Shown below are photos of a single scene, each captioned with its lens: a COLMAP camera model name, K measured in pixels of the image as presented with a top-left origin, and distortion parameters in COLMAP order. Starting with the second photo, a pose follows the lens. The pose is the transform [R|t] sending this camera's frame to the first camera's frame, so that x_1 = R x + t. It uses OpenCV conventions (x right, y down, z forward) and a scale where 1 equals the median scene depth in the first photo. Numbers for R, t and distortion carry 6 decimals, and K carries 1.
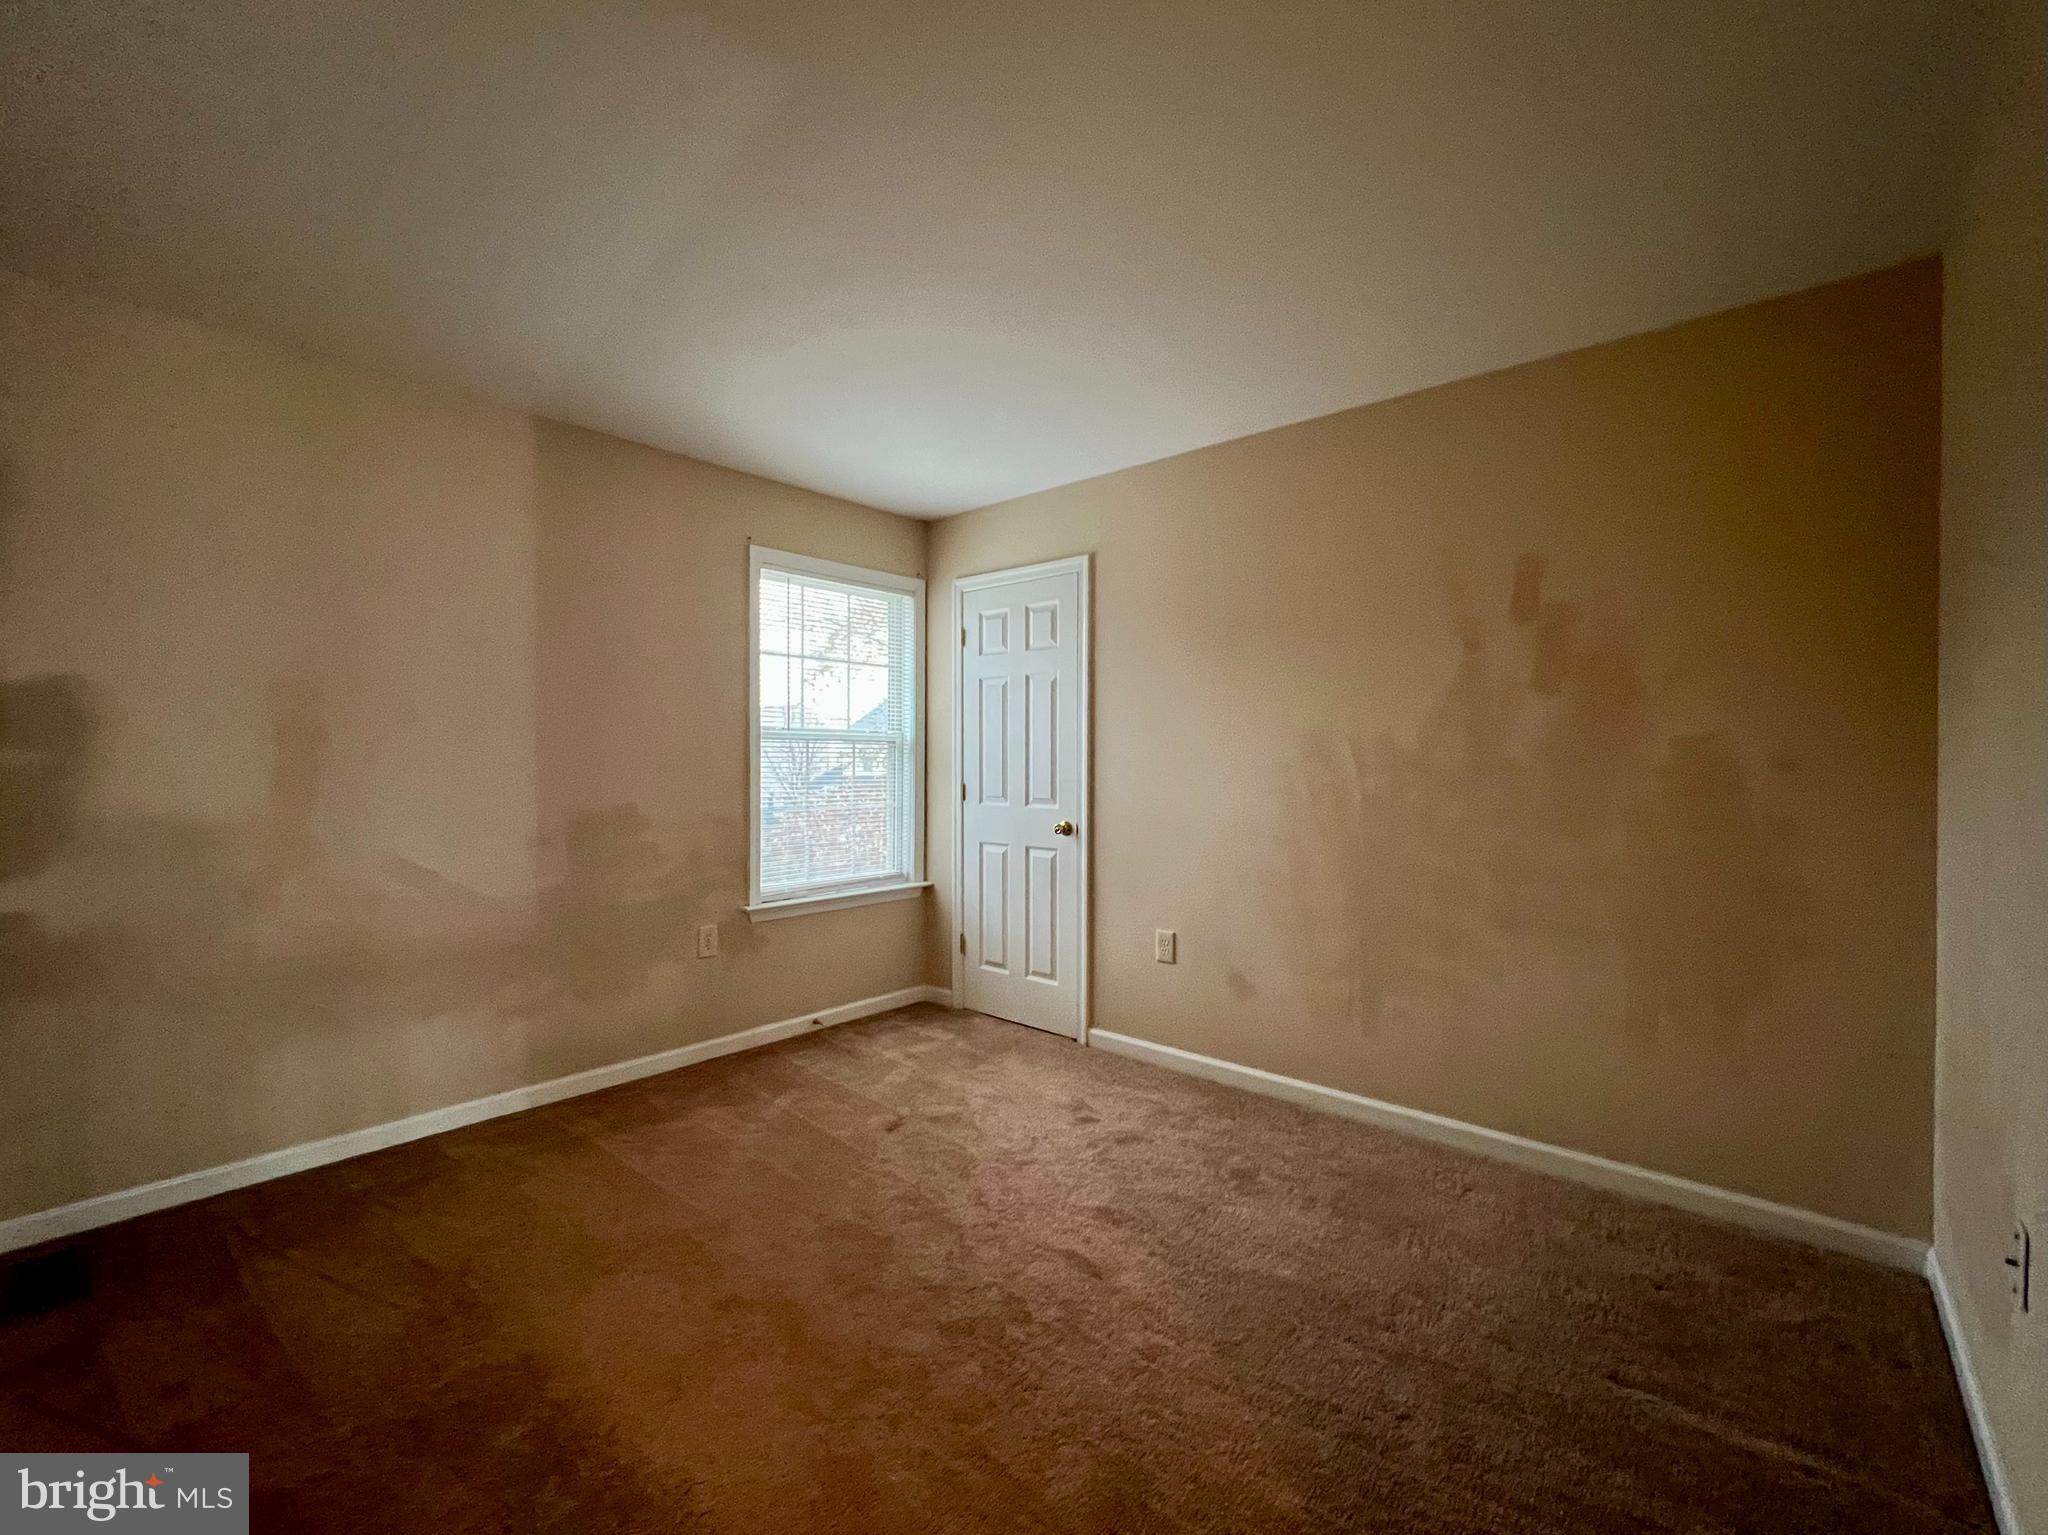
lens RADIAL K [[859.8, 0, 1024.0], [0, 859.8, 767.5], [0, 0, 1]] dist [0.008655, 0.000251]
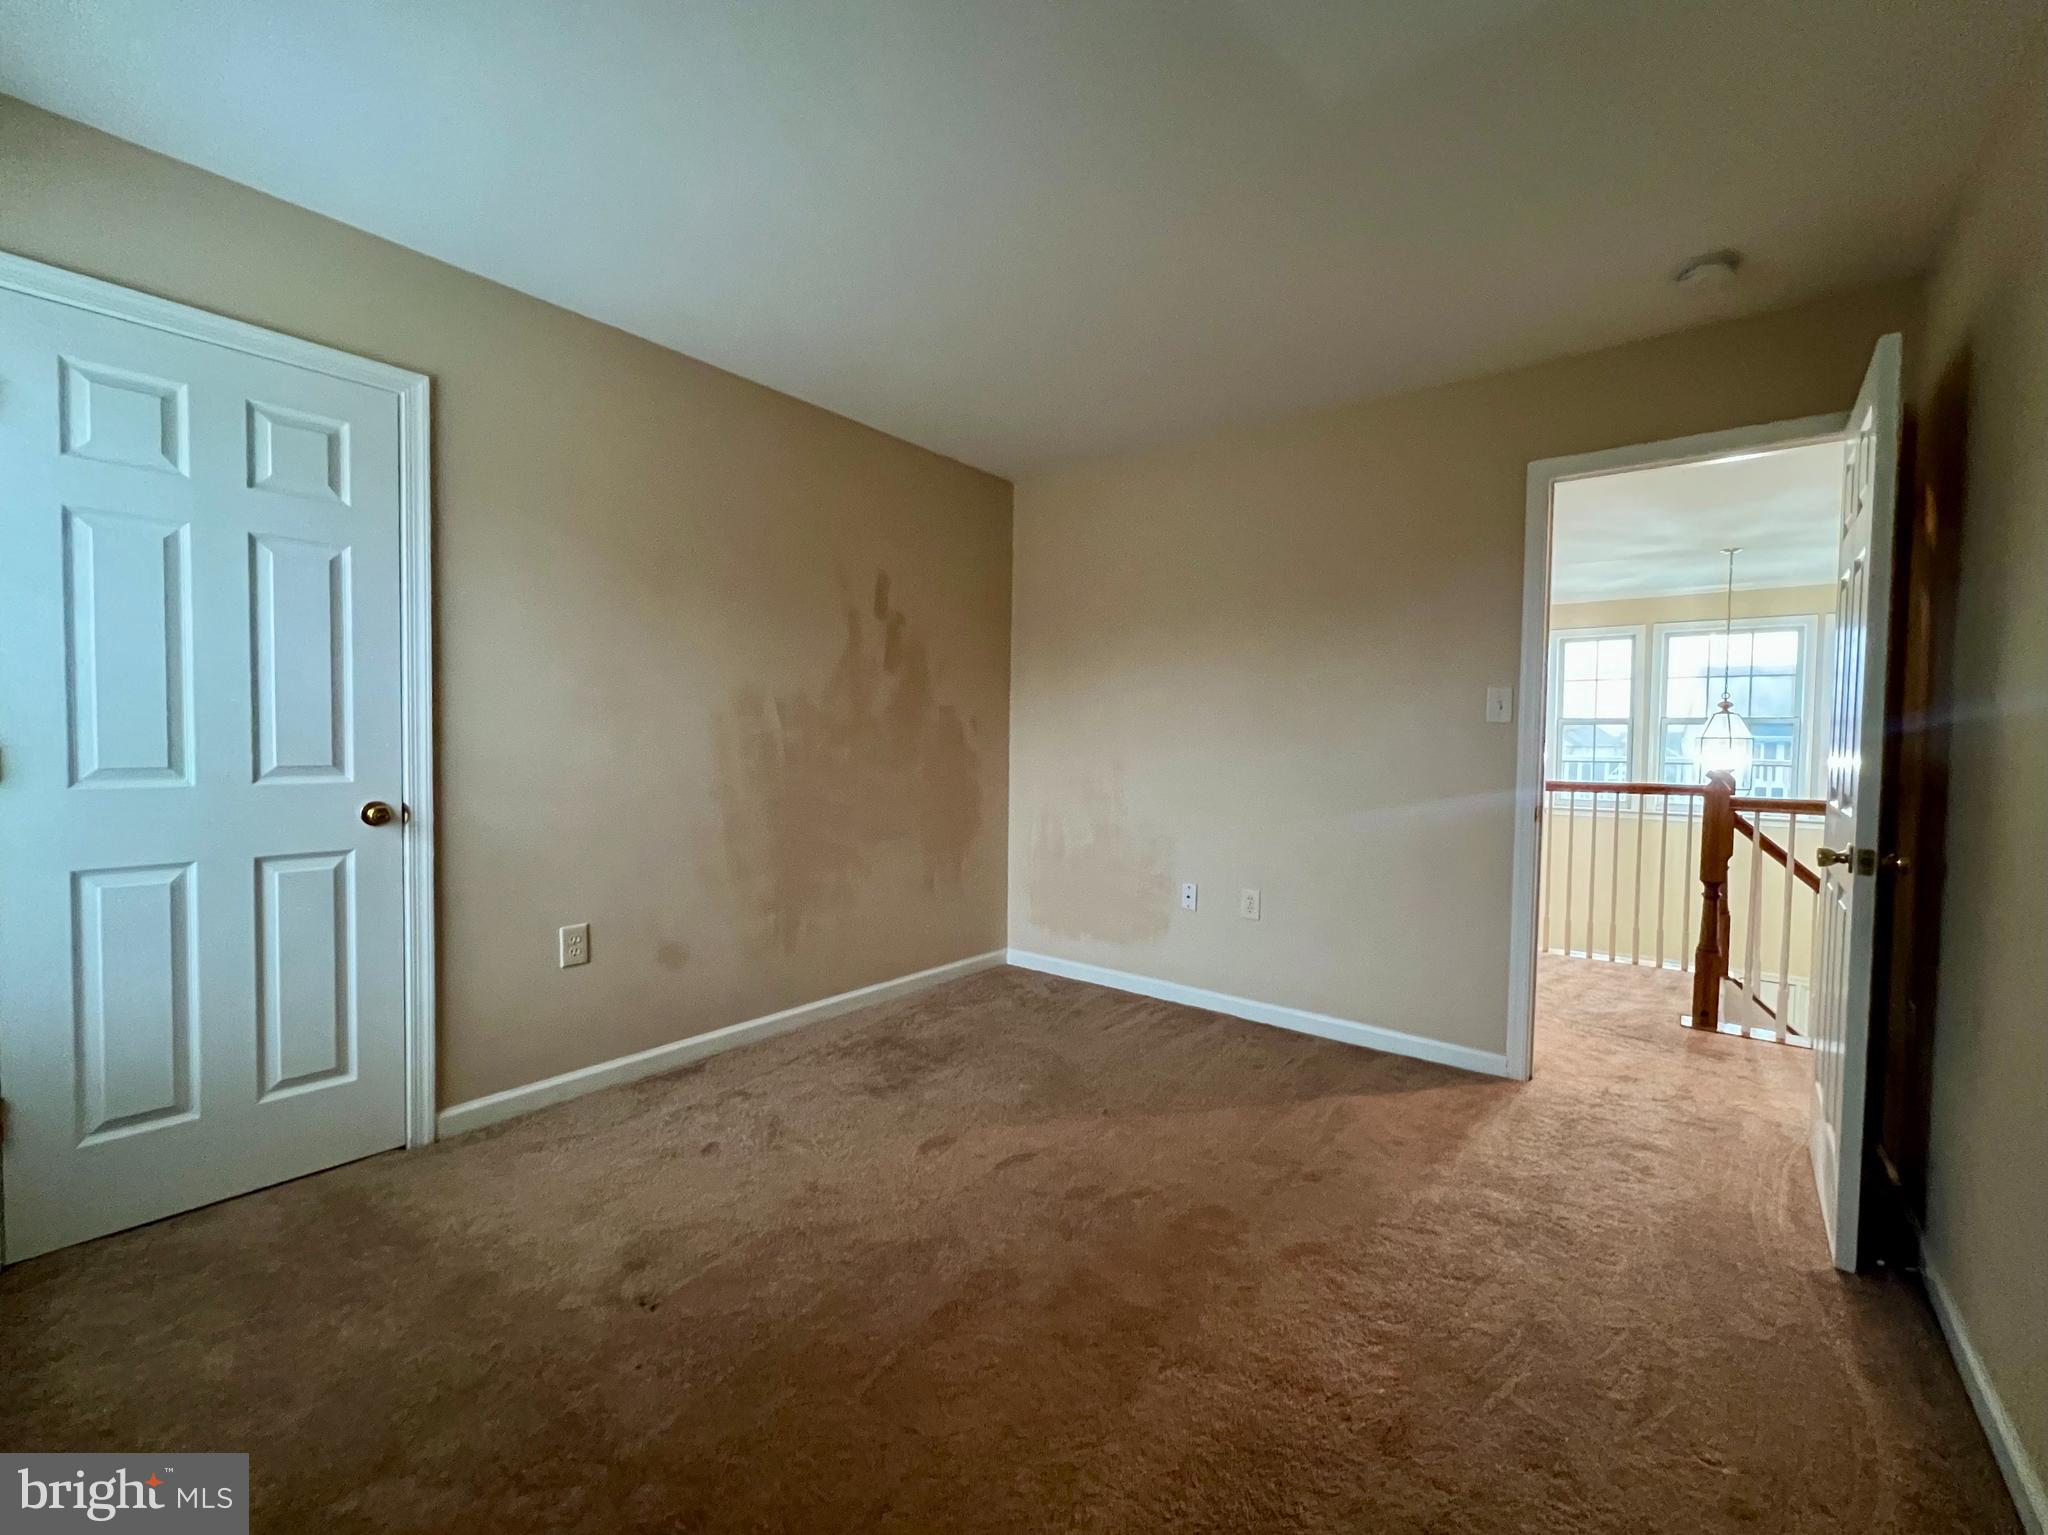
lens RADIAL K [[815.8, 0, 1024.0], [0, 815.8, 767.5], [0, 0, 1]] dist [0.001430, 0.000126]
pose [[-0.023164, -0.034061, 0.999151, -0.644028], [0.001018, 0.999418, 0.034094, 0.024112], [-0.999731, 0.001807, -0.023116, 0.675958]]
